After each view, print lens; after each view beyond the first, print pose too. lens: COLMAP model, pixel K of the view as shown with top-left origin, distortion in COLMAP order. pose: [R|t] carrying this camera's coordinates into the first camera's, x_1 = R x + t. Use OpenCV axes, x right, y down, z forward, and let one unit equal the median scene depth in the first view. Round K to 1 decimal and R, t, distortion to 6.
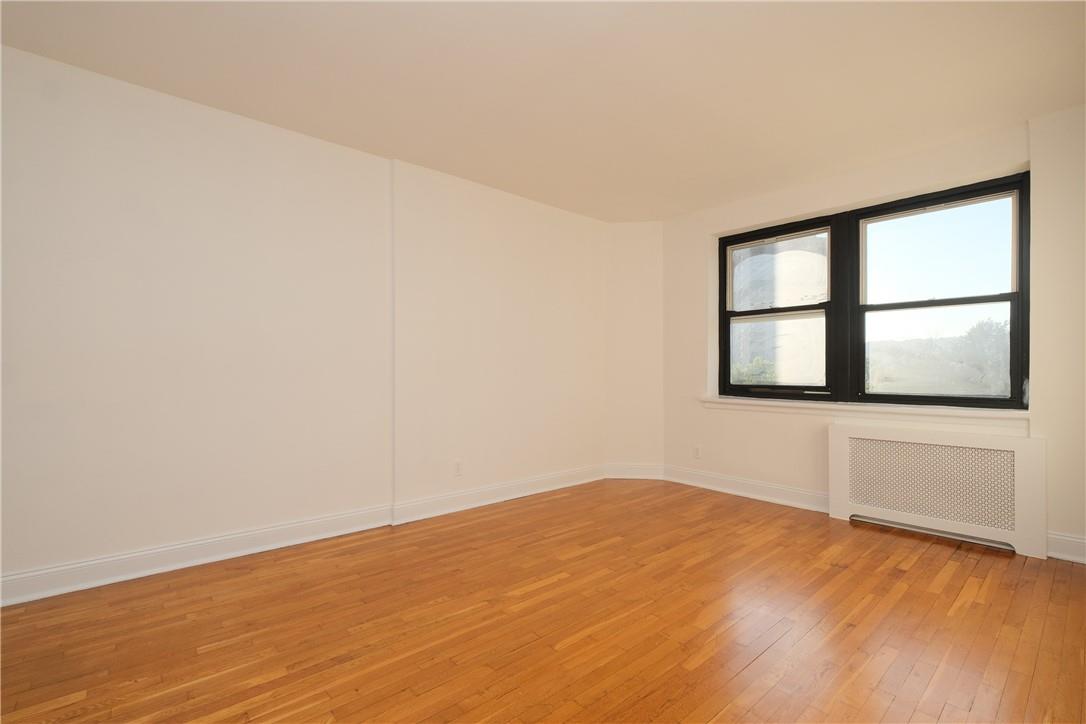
lens RADIAL K [[487.3, 0, 543.0], [0, 487.3, 362.0], [0, 0, 1]] dist [-0.000030, -0.000095]
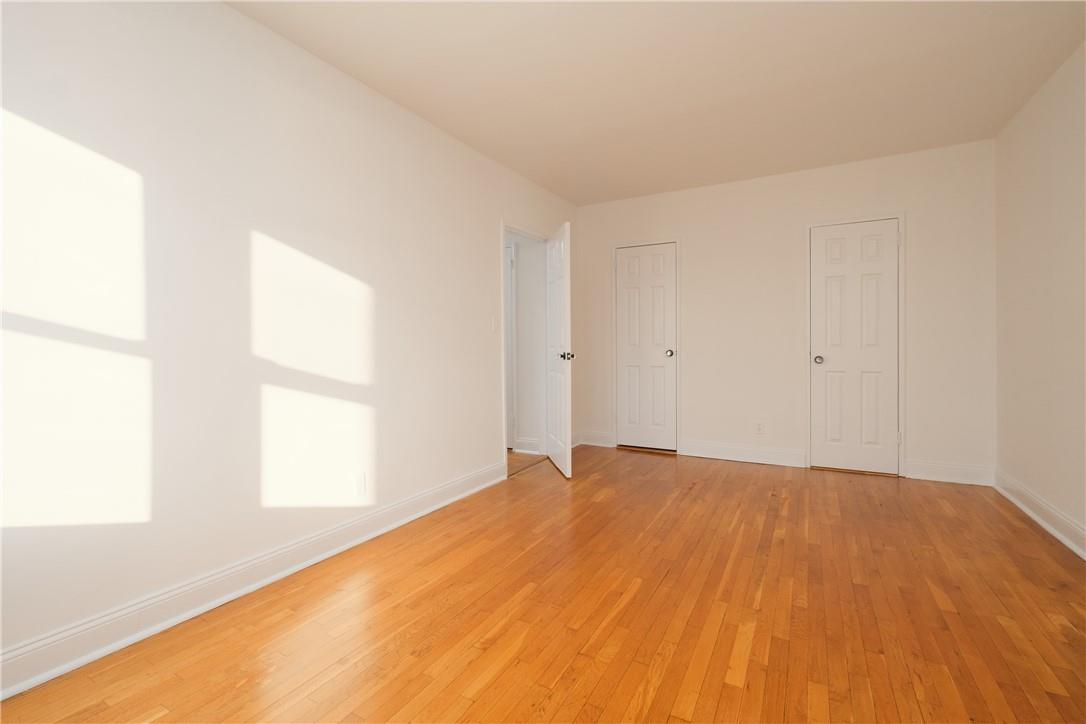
lens RADIAL K [[487.3, 0, 543.0], [0, 487.3, 362.0], [0, 0, 1]] dist [-0.000030, -0.000095]
pose [[-0.943054, 0.014879, -0.332307, 0.537298], [0.012608, 0.999880, 0.008988, 0.039823], [0.332401, 0.004286, -0.943128, 1.729542]]
